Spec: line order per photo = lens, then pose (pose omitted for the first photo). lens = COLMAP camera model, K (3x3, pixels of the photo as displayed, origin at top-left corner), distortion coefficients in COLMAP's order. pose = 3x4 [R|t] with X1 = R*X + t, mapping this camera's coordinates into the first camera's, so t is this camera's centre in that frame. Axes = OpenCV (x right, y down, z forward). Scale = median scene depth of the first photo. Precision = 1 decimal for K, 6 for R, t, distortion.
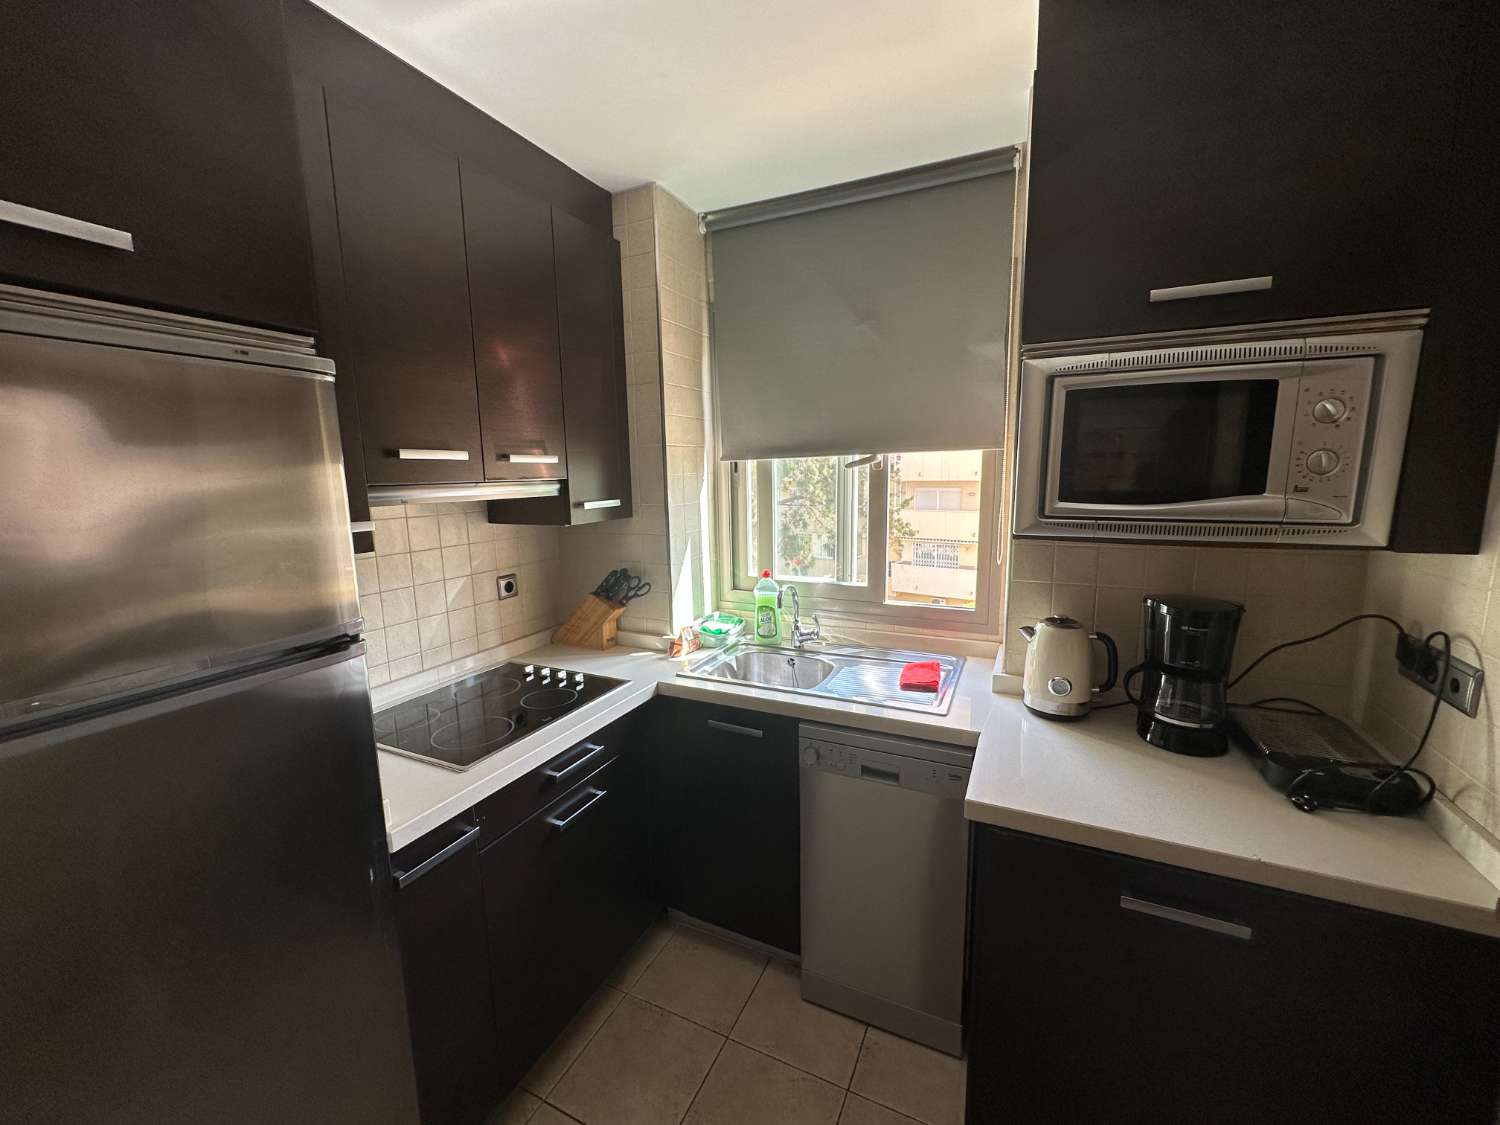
lens RADIAL K [[600.6, 0, 748.3], [0, 600.6, 563.0], [0, 0, 1]] dist [-0.000368, 0.000200]
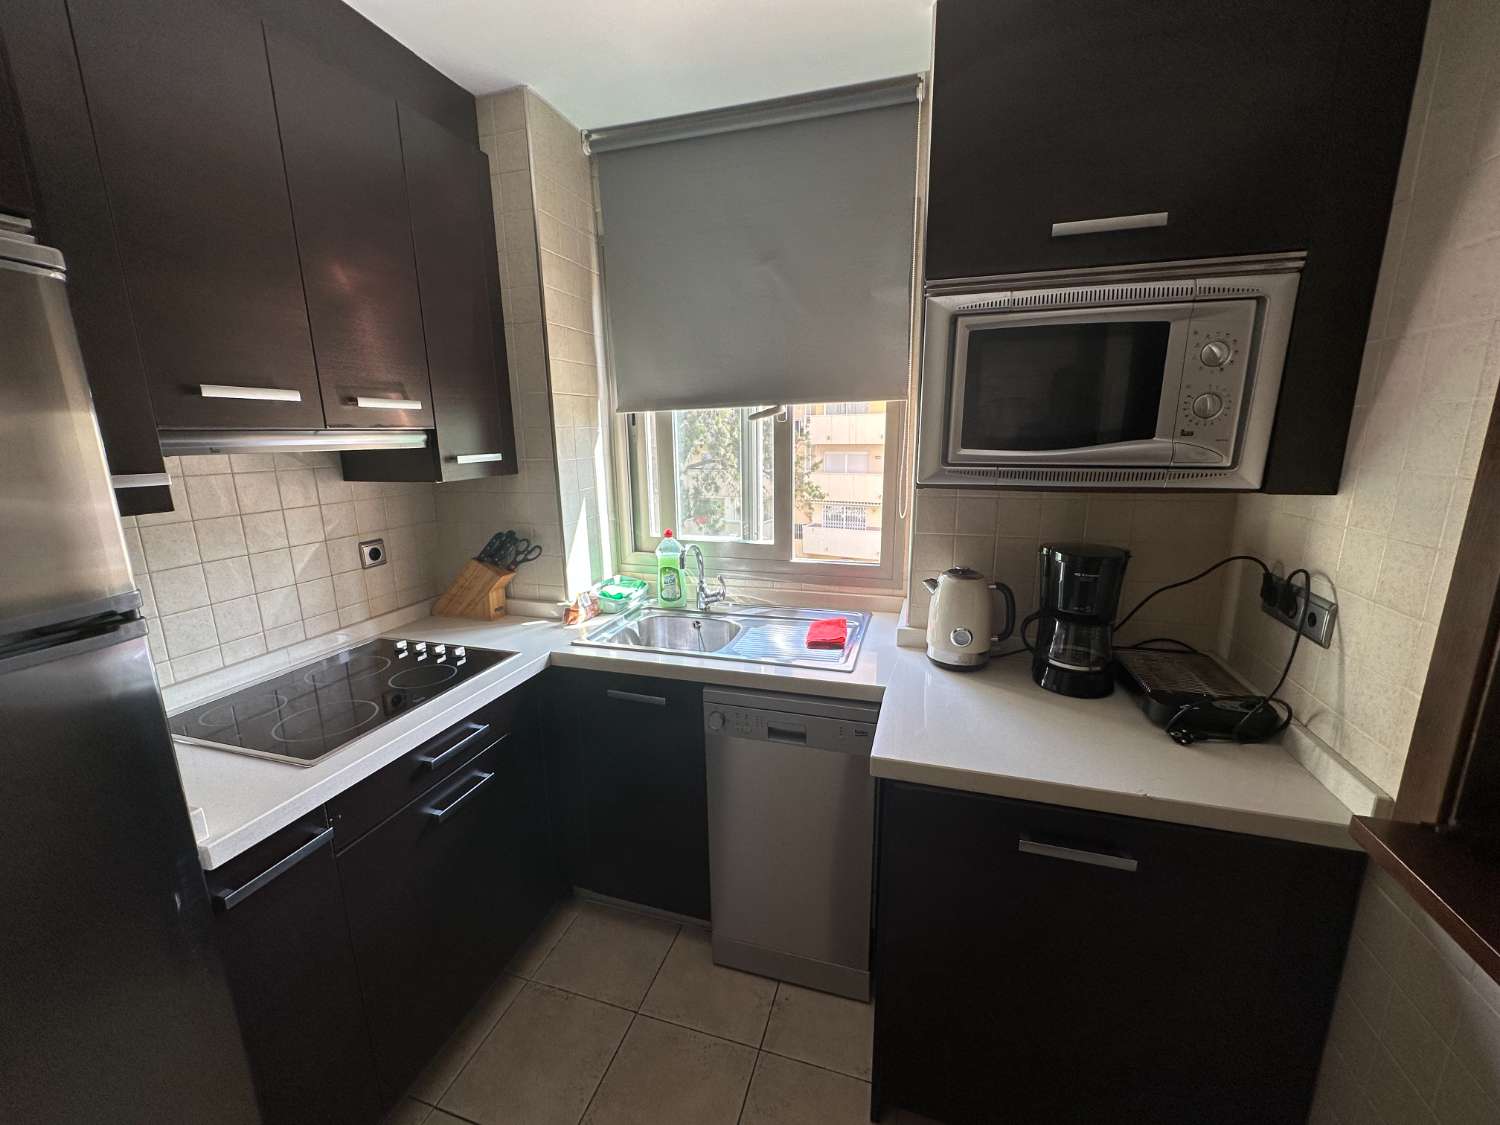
lens RADIAL K [[600.6, 0, 748.3], [0, 600.6, 563.0], [0, 0, 1]] dist [-0.000368, 0.000200]
pose [[0.989538, -0.027050, 0.141714, 0.023947], [0.018712, 0.998033, 0.059837, 0.013012], [-0.143053, -0.056559, 0.988098, 0.057424]]
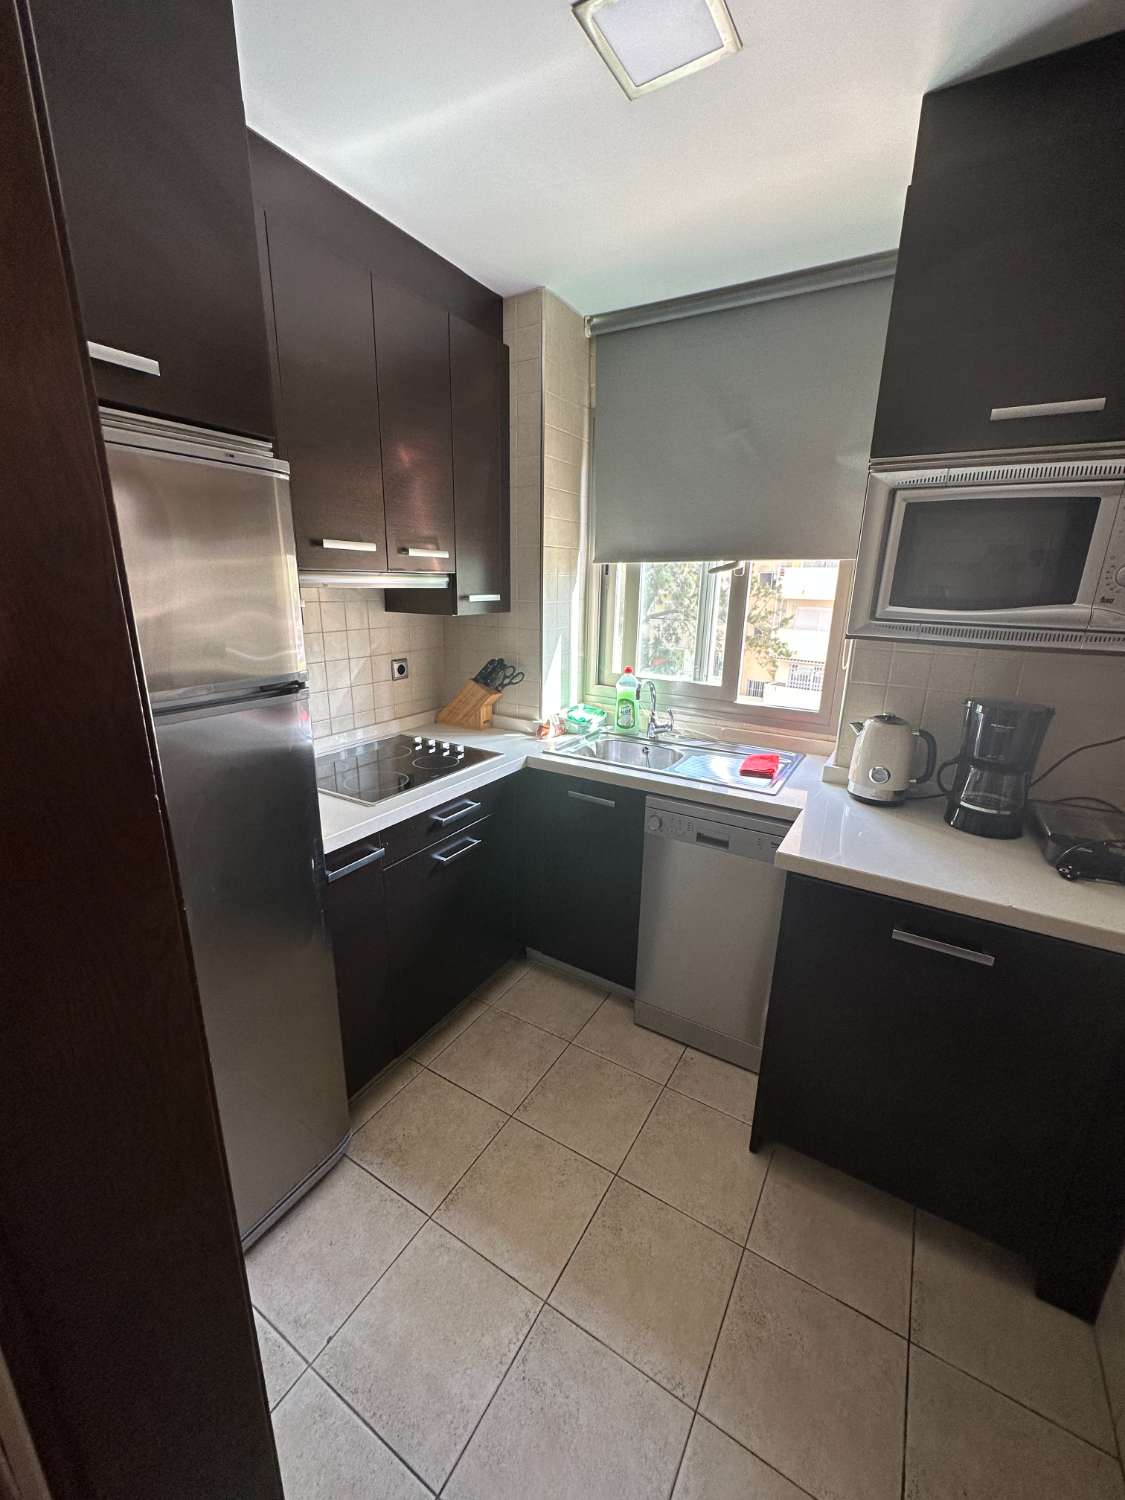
lens RADIAL K [[598.4, 0, 562.2], [0, 598.4, 746.9], [0, 0, 1]] dist [-0.002566, 0.000021]
pose [[0.994442, 0.061199, -0.085674, 0.015320], [-0.050651, 0.991446, 0.120287, 0.040404], [0.092303, -0.115279, 0.989035, -0.137489]]
